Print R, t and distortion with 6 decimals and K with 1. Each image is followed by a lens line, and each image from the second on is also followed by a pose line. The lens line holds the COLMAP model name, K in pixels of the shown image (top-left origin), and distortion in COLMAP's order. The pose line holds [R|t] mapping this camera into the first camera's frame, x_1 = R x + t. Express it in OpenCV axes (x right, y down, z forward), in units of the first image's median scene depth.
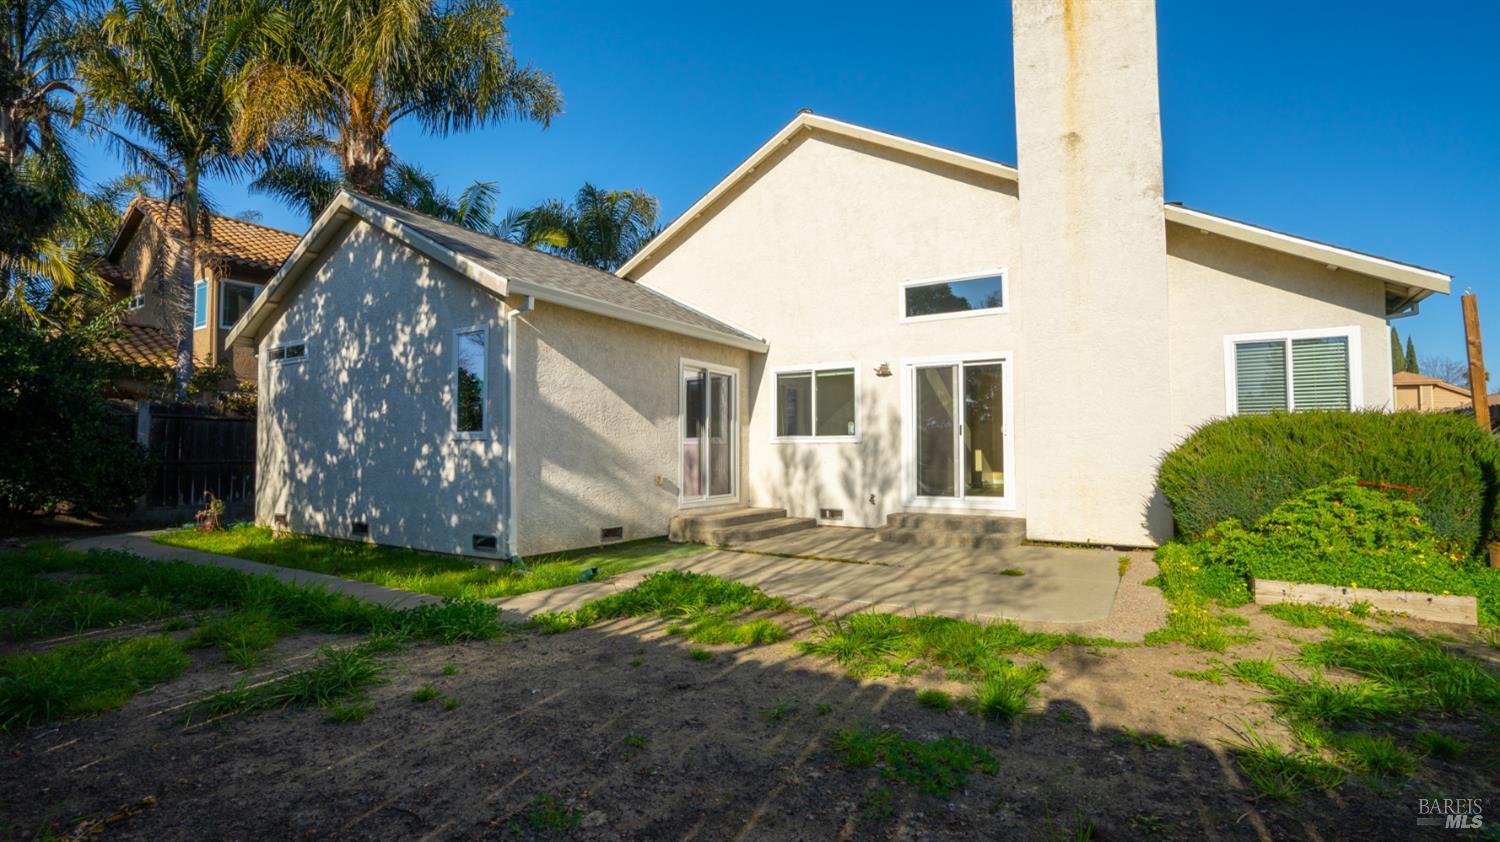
lens RADIAL K [[691.4, 0, 740.7], [0, 691.4, 423.0], [0, 0, 1]] dist [-0.009345, 0.001755]
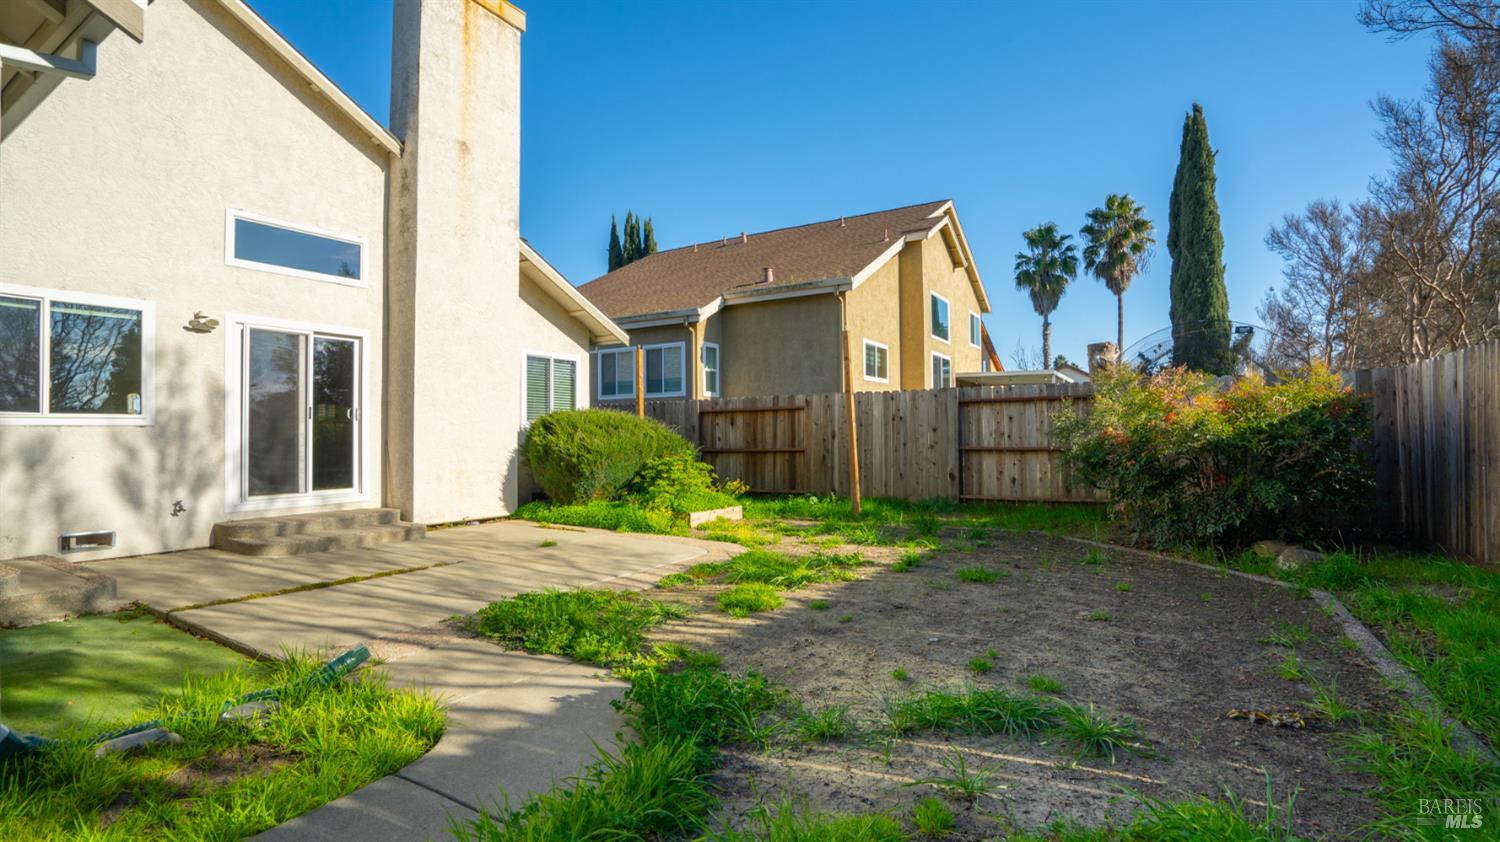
lens RADIAL K [[691.4, 0, 755.8], [0, 691.4, 414.1], [0, 0, 1]] dist [-0.009345, 0.001755]
pose [[-0.021499, 0.028868, 0.999352, -0.594633], [-0.037978, 0.998838, -0.029670, 0.020620], [-0.999047, -0.038591, -0.020377, 0.539686]]
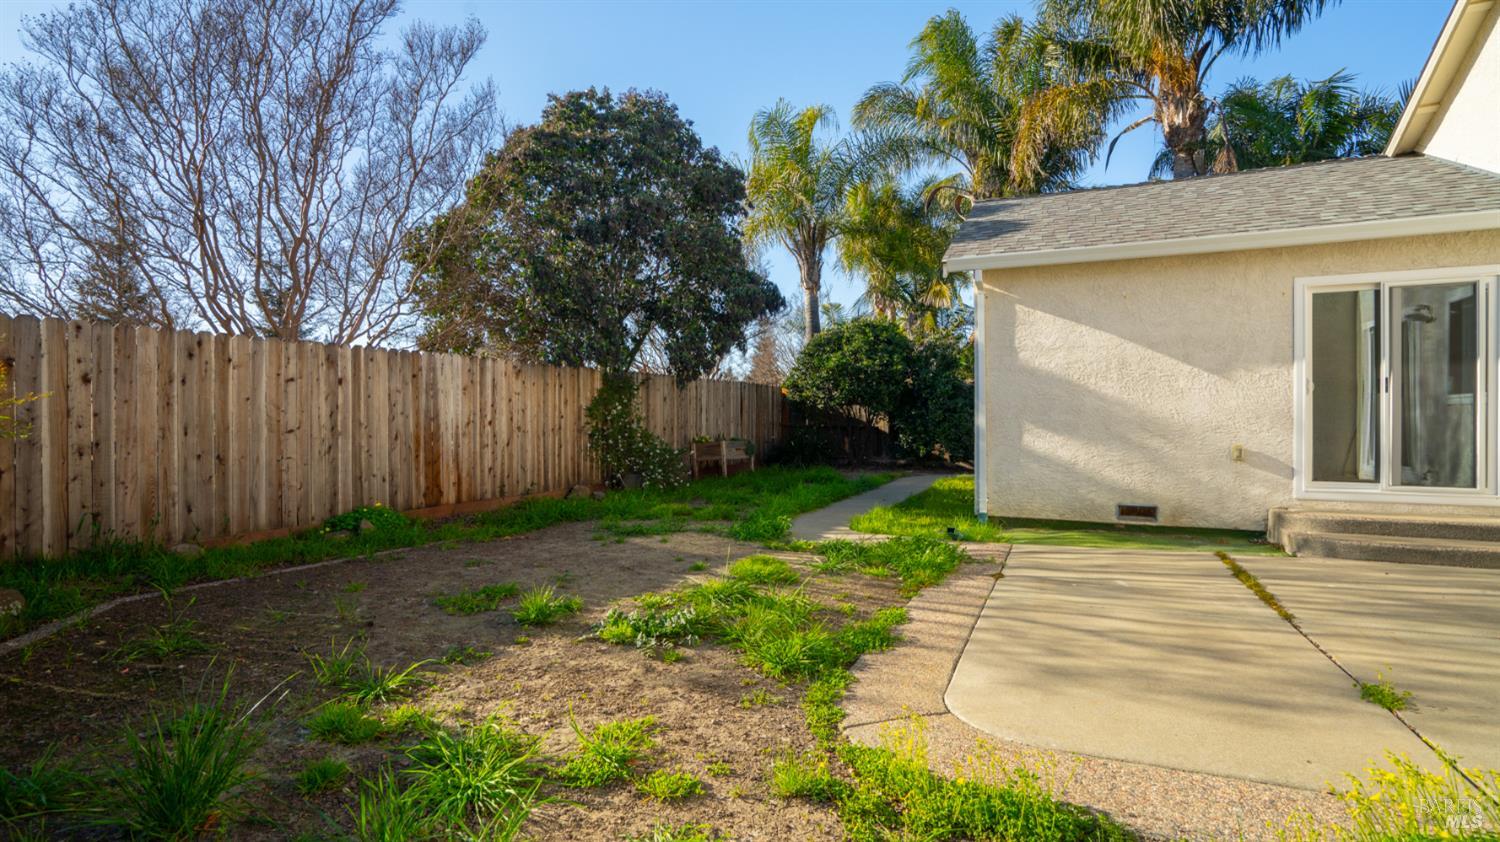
lens RADIAL K [[691.4, 0, 758.1], [0, 691.4, 420.3], [0, 0, 1]] dist [-0.009345, 0.001755]
pose [[0.166014, -0.001682, -0.986122, 0.585893], [0.045175, 0.998962, 0.005901, 0.021843], [0.985088, -0.045528, 0.165918, 0.417045]]
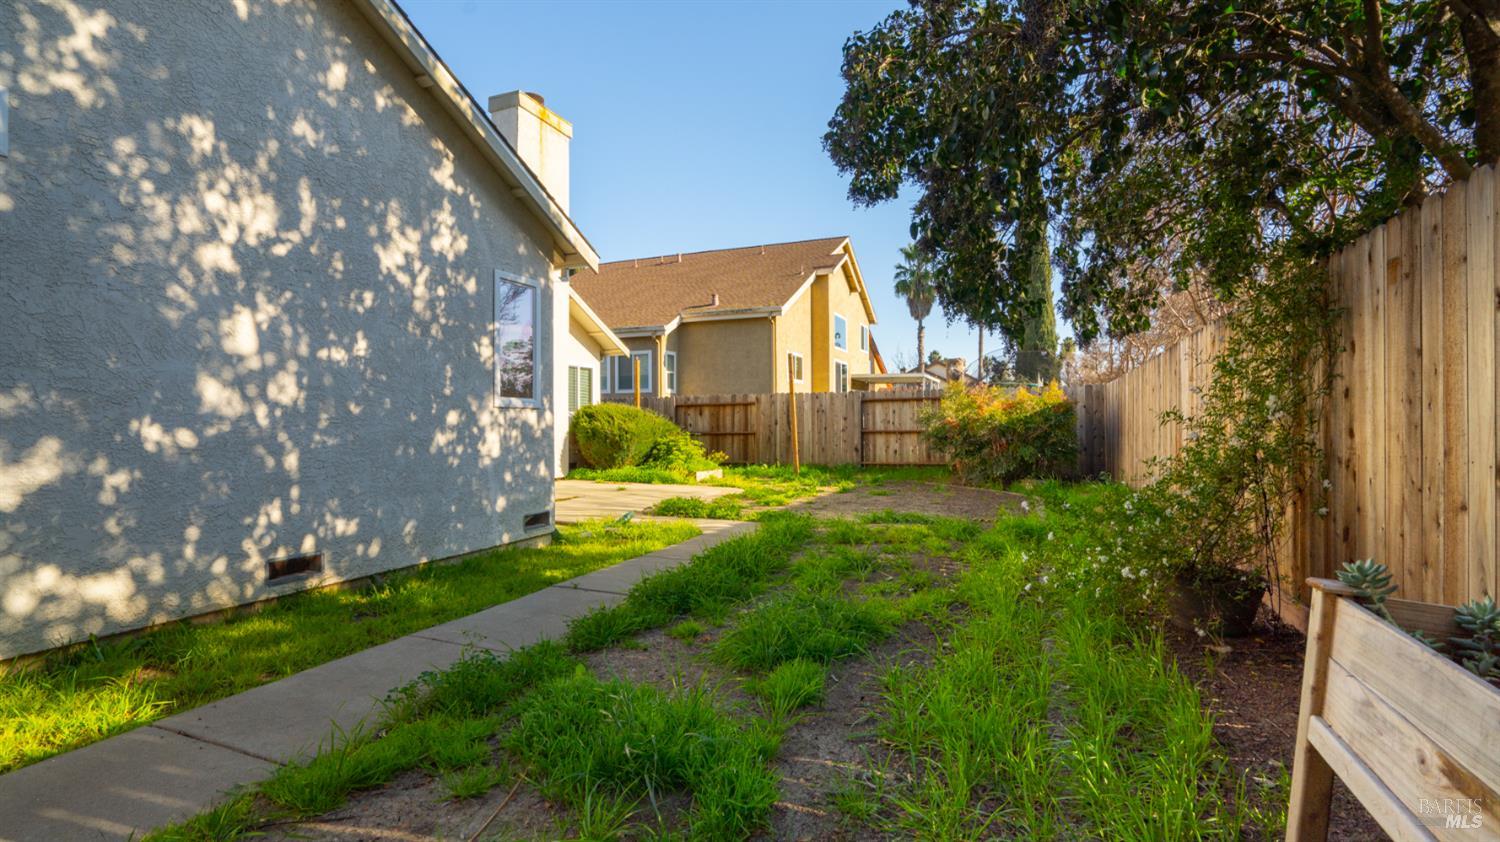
lens RADIAL K [[691.4, 0, 743.4], [0, 691.4, 414.2], [0, 0, 1]] dist [-0.009345, 0.001755]
pose [[-0.167387, 0.013000, 0.985806, -1.155674], [-0.039126, 0.999038, -0.019818, 0.035168], [-0.985115, -0.041888, -0.166717, 0.776084]]
